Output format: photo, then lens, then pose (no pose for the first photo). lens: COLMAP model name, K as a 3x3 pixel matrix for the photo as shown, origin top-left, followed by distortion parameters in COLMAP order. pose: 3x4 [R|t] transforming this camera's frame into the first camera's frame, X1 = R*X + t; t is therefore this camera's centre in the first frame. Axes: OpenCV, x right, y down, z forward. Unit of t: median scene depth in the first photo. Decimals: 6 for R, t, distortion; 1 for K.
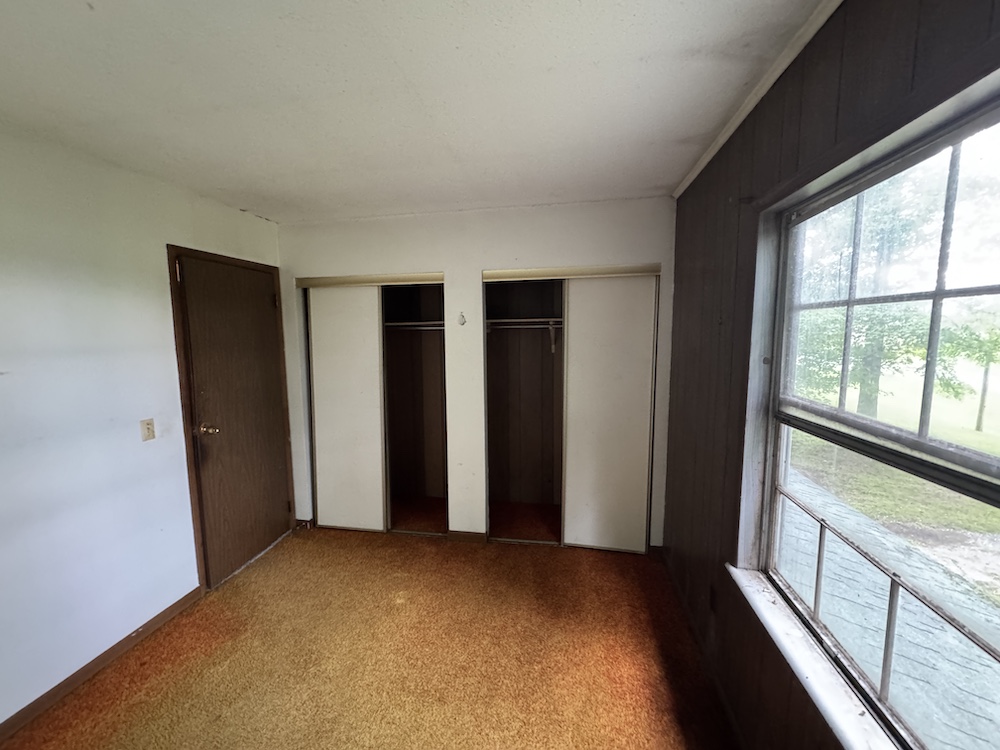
lens RADIAL K [[399.8, 0, 500.0], [0, 399.8, 375.0], [0, 0, 1]] dist [-0.003126, 0.000045]
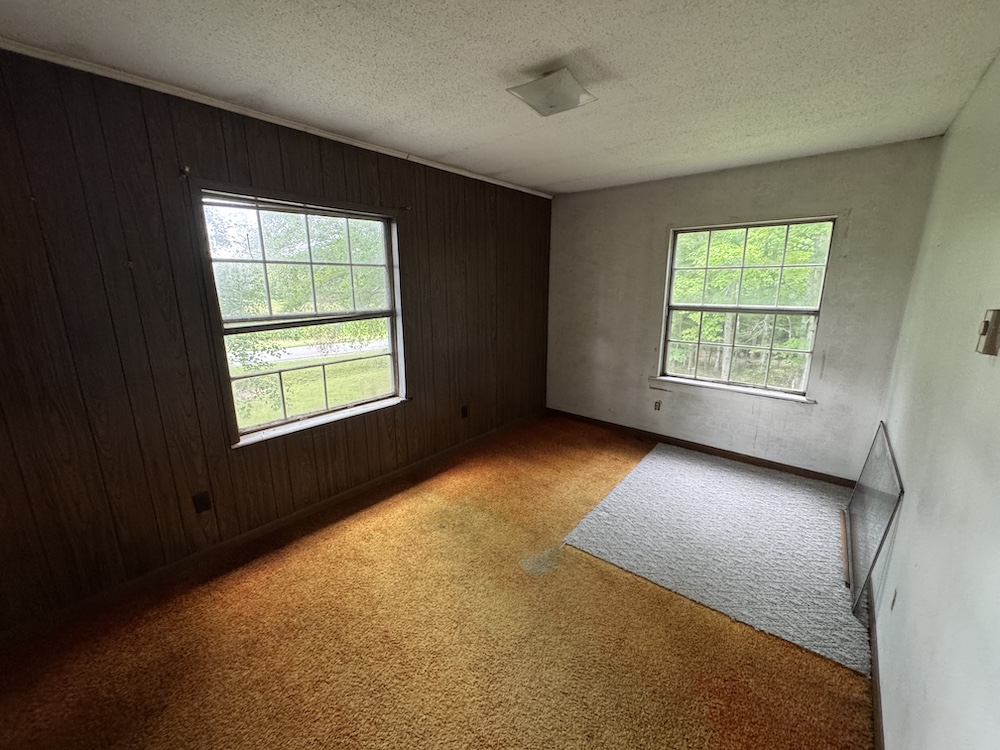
lens RADIAL K [[399.8, 0, 500.0], [0, 399.8, 375.0], [0, 0, 1]] dist [-0.003126, 0.000045]
pose [[-0.865798, -0.098987, 0.490505, -1.185214], [0.069533, 0.946929, 0.313831, -0.173926], [-0.495539, 0.305821, -0.812967, 2.103452]]
